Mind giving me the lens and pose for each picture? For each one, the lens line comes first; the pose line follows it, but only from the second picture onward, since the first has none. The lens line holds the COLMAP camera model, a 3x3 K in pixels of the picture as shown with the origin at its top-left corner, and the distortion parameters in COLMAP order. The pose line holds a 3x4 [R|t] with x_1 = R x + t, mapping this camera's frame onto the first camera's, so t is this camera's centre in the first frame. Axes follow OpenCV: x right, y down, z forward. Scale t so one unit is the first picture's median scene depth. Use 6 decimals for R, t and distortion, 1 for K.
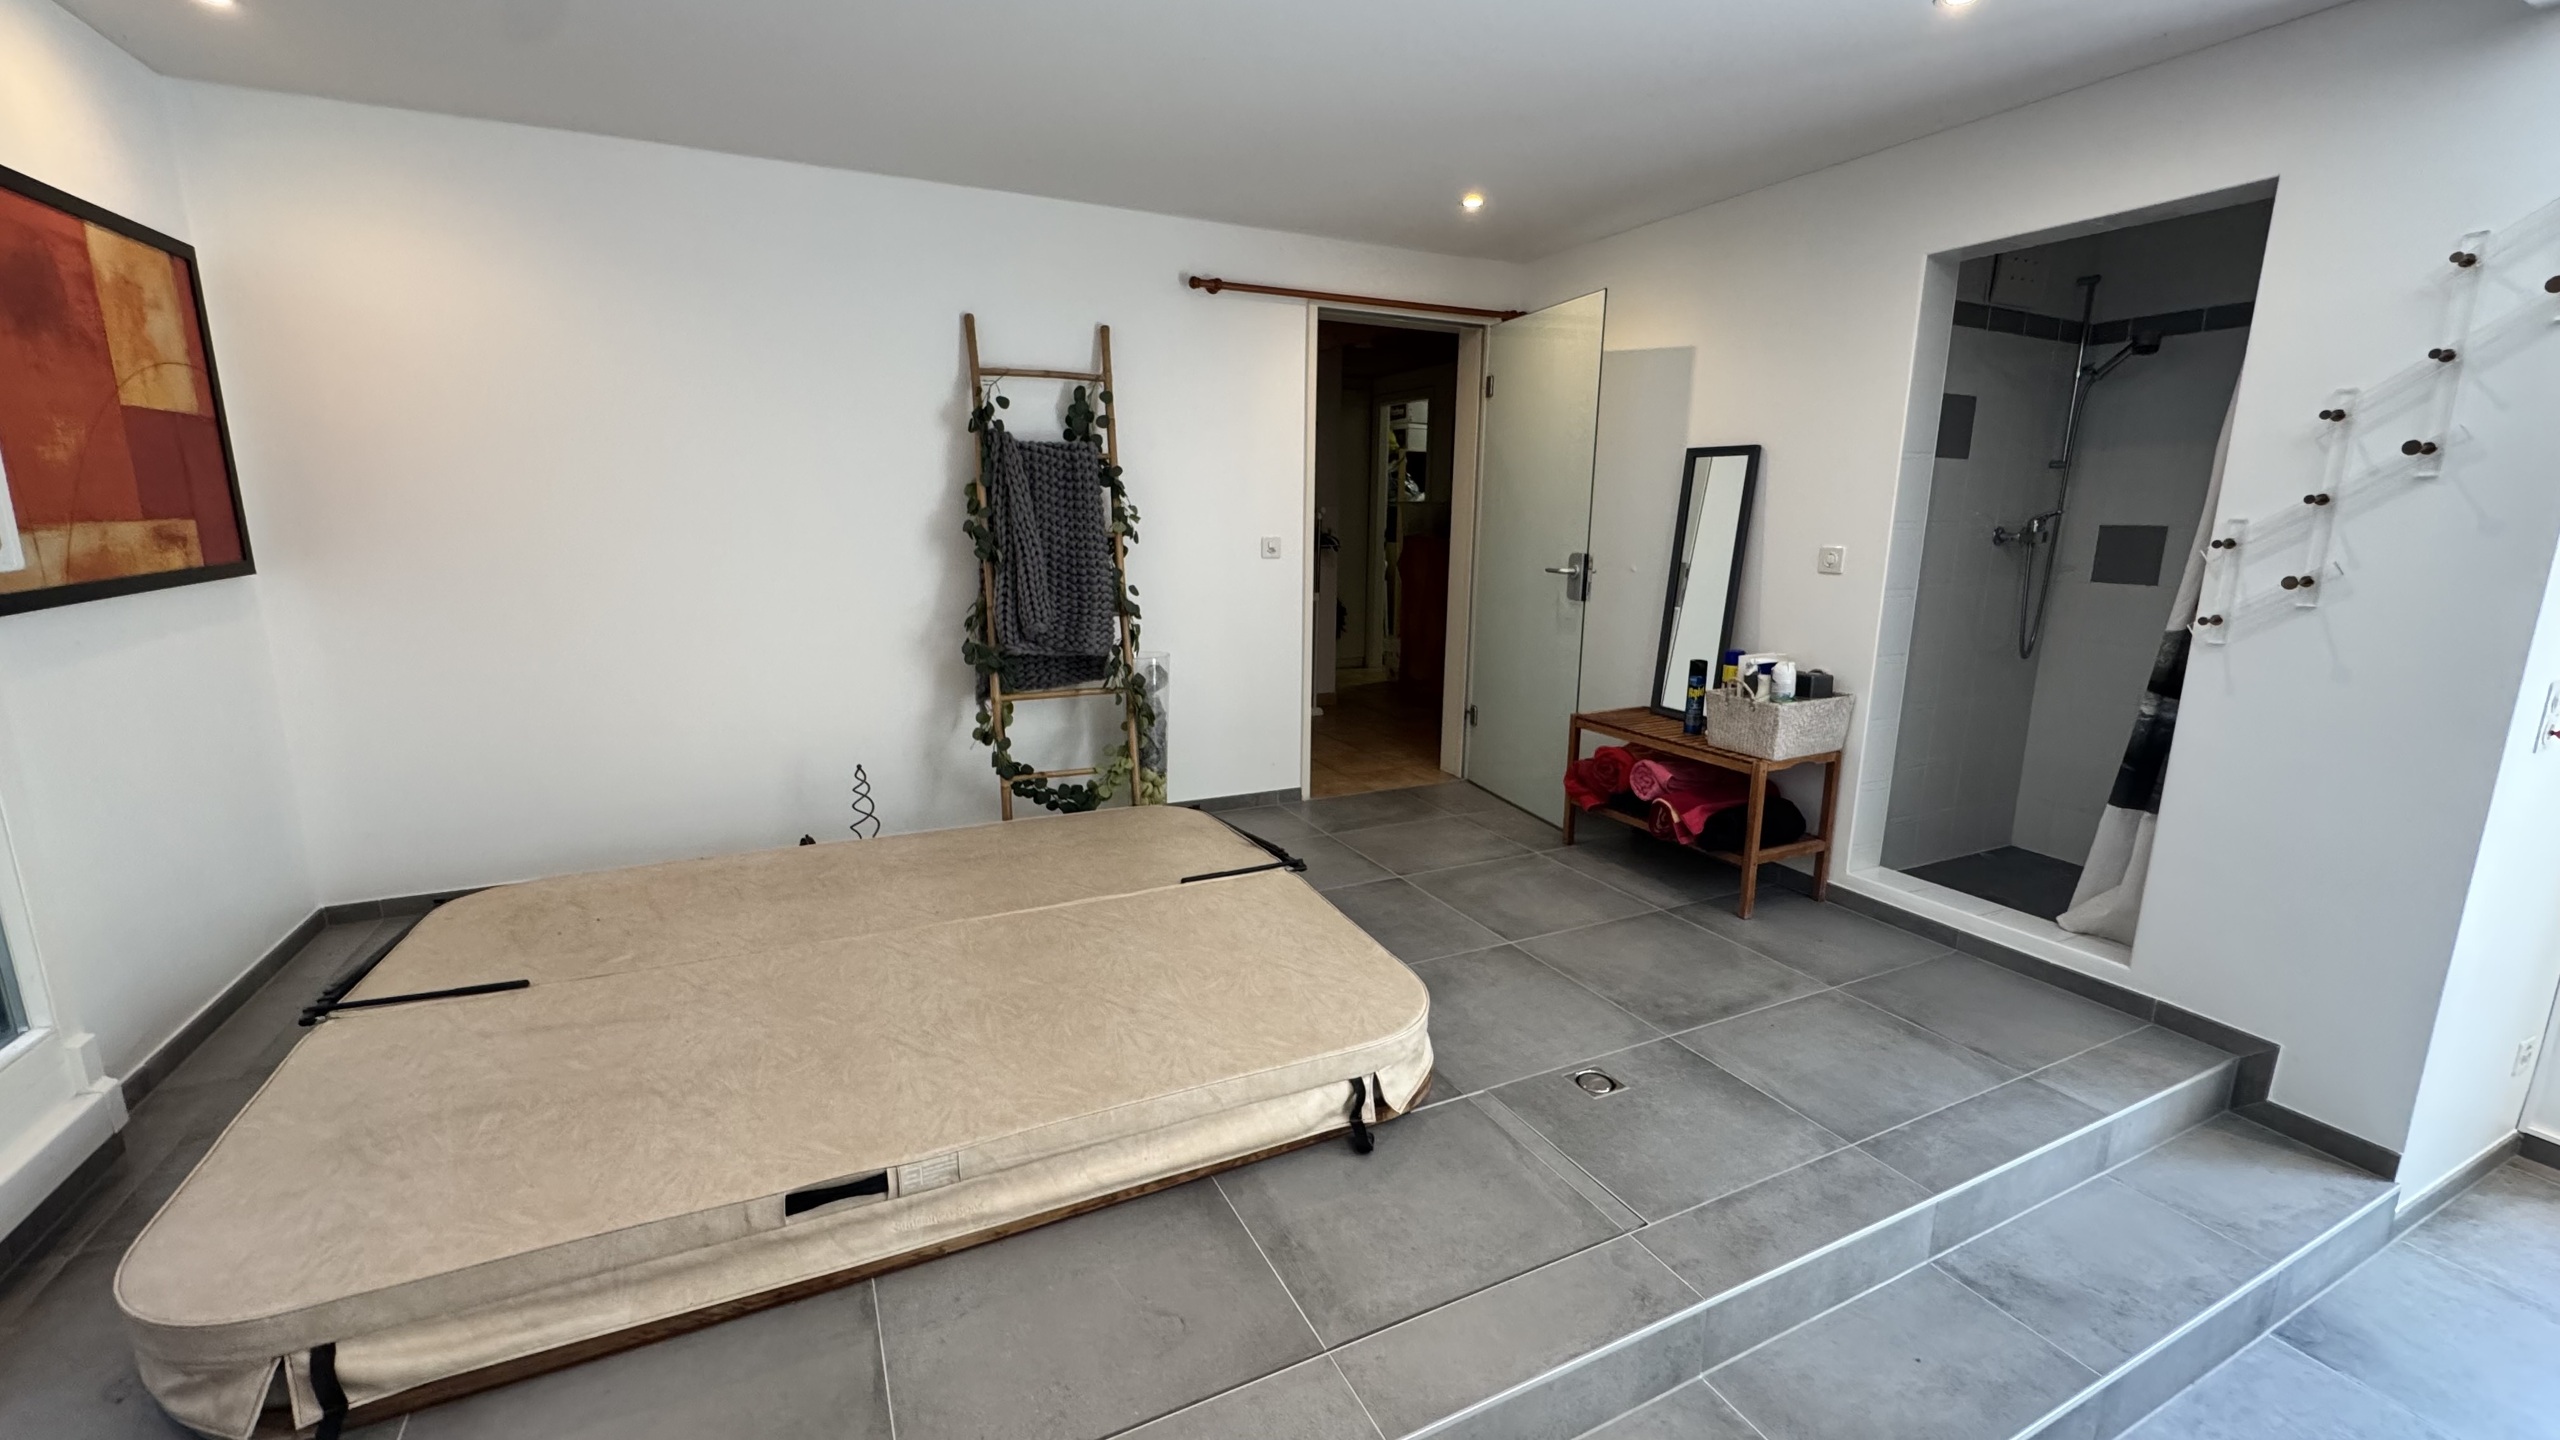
lens RADIAL K [[1017.9, 0, 1278.3], [0, 1017.9, 716.5], [0, 0, 1]] dist [-0.002797, 0.000034]
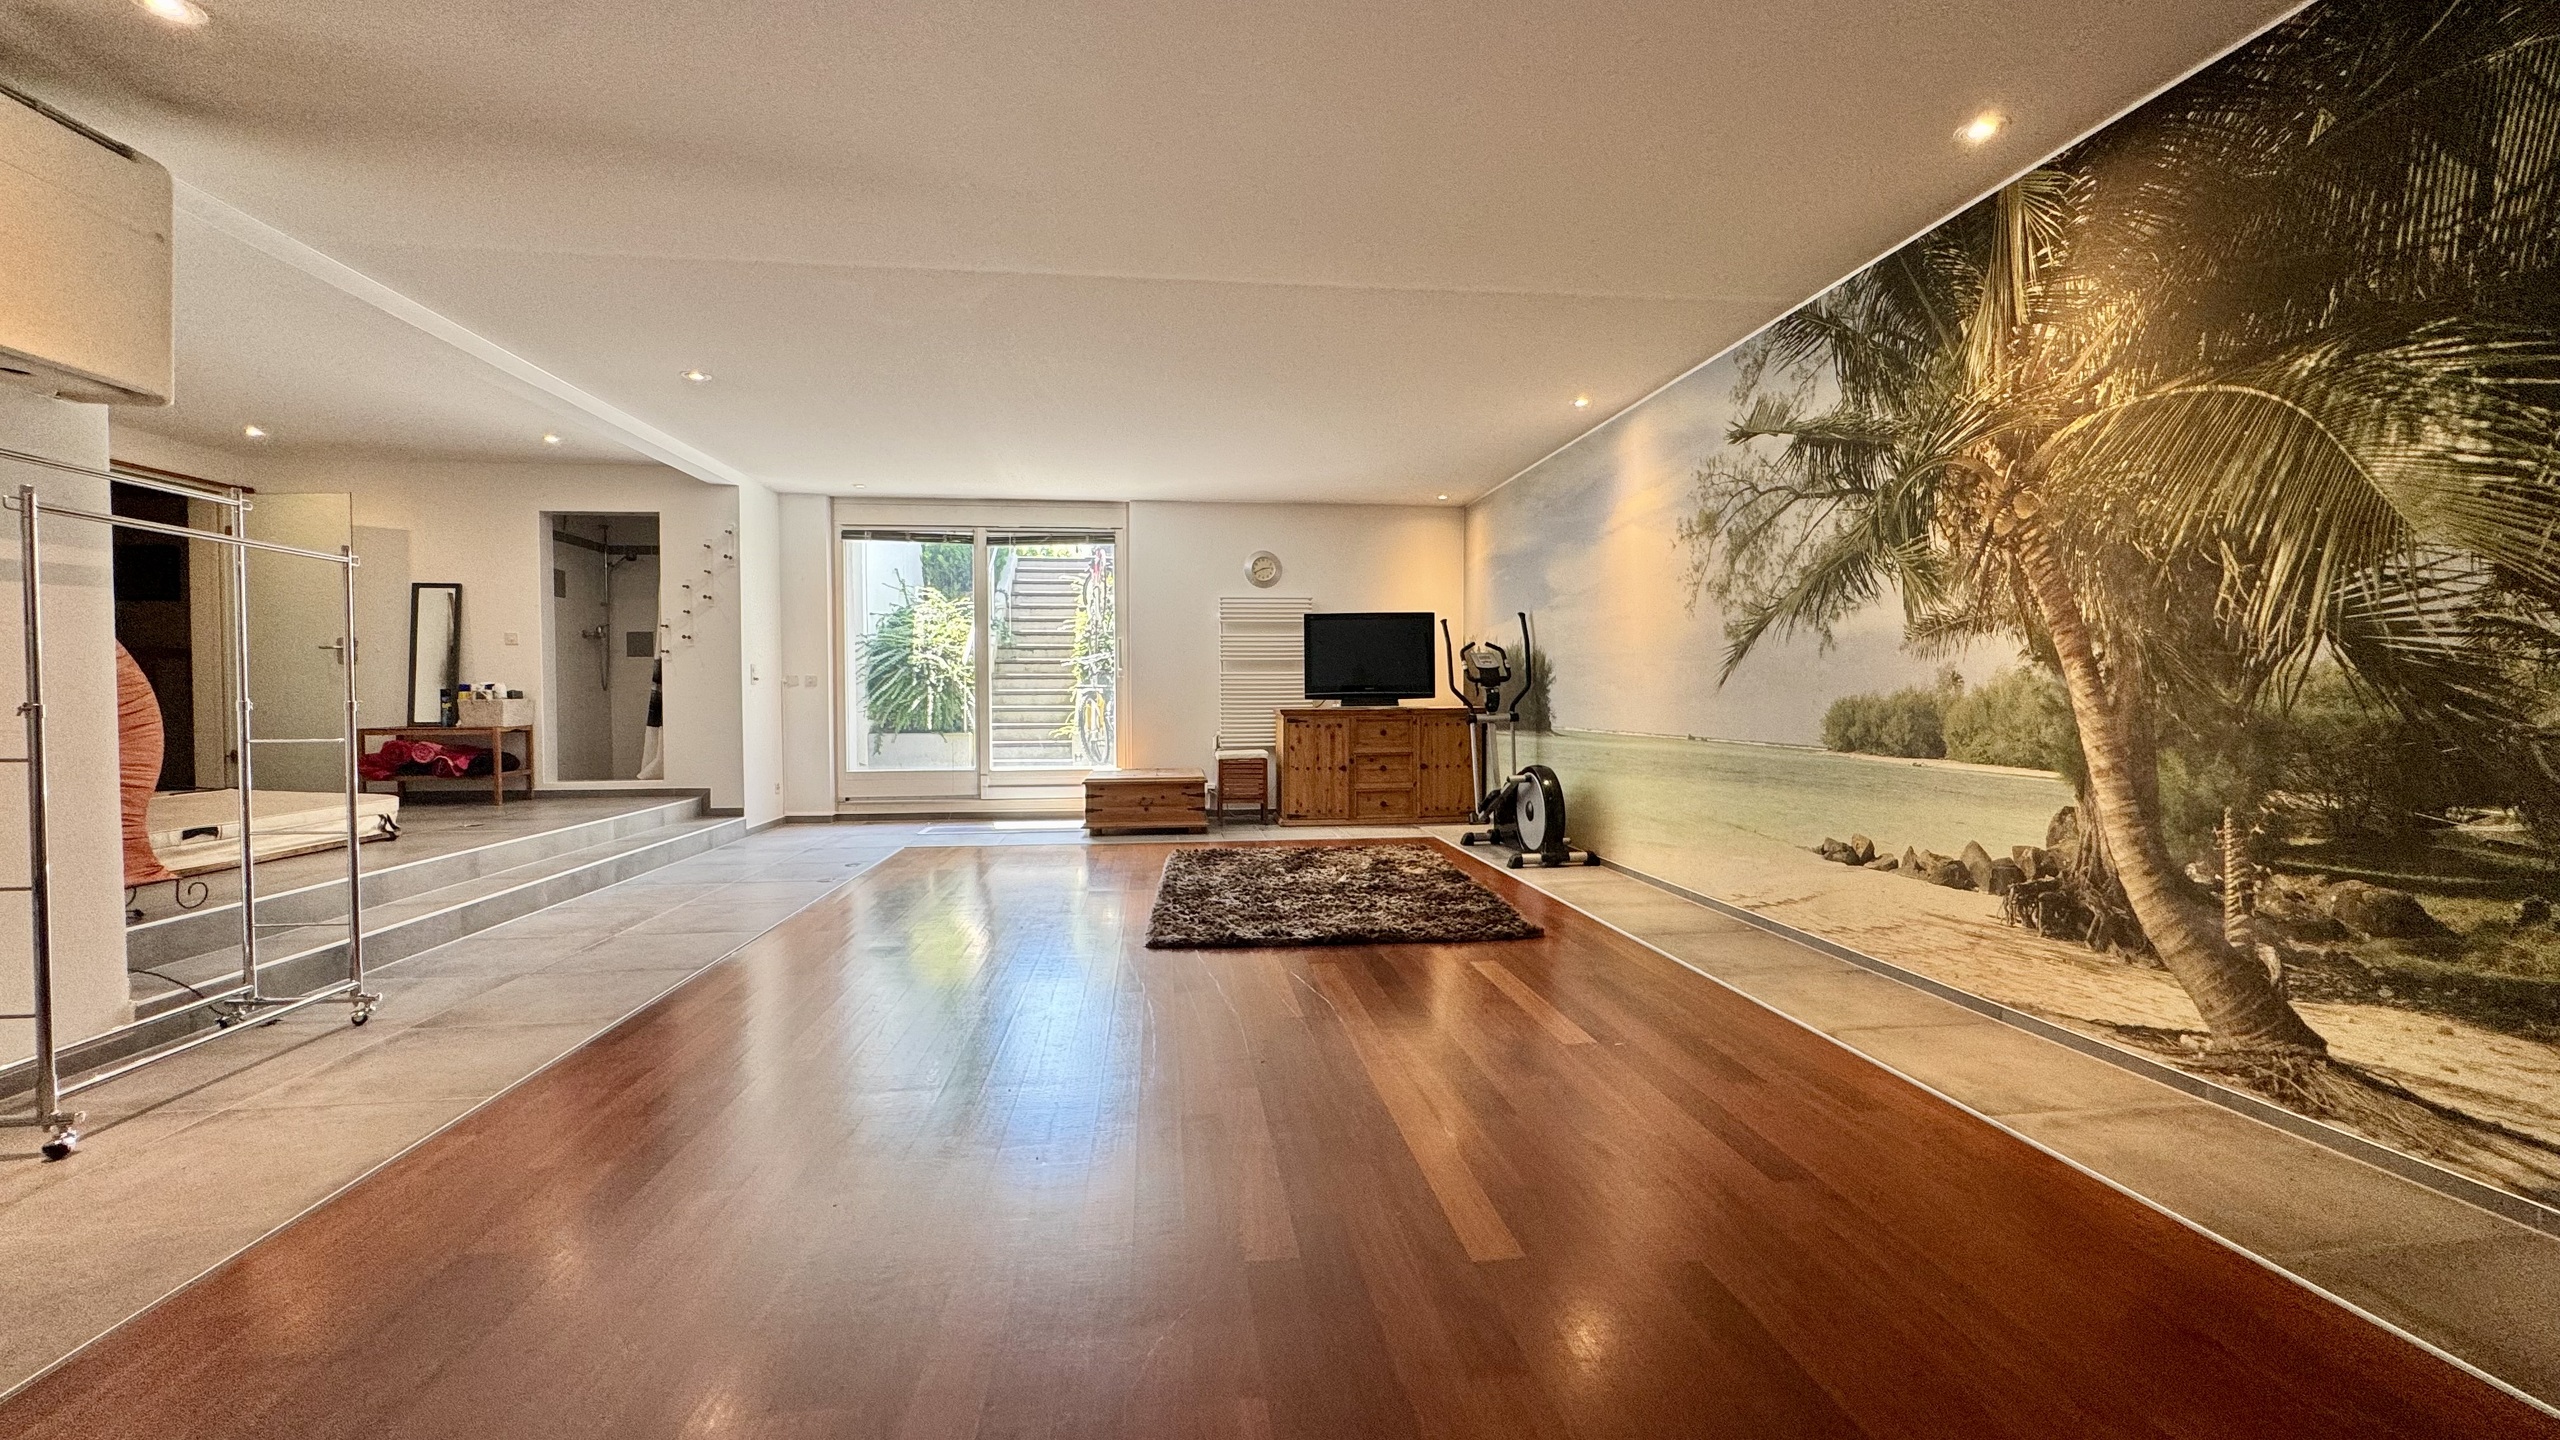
lens RADIAL K [[1017.9, 0, 1278.3], [0, 1017.9, 716.5], [0, 0, 1]] dist [-0.002797, 0.000034]
pose [[0.329071, -0.034210, 0.943685, -0.941368], [0.194030, 0.980470, -0.032117, 0.385404], [-0.924156, 0.193672, 0.329282, -1.154479]]
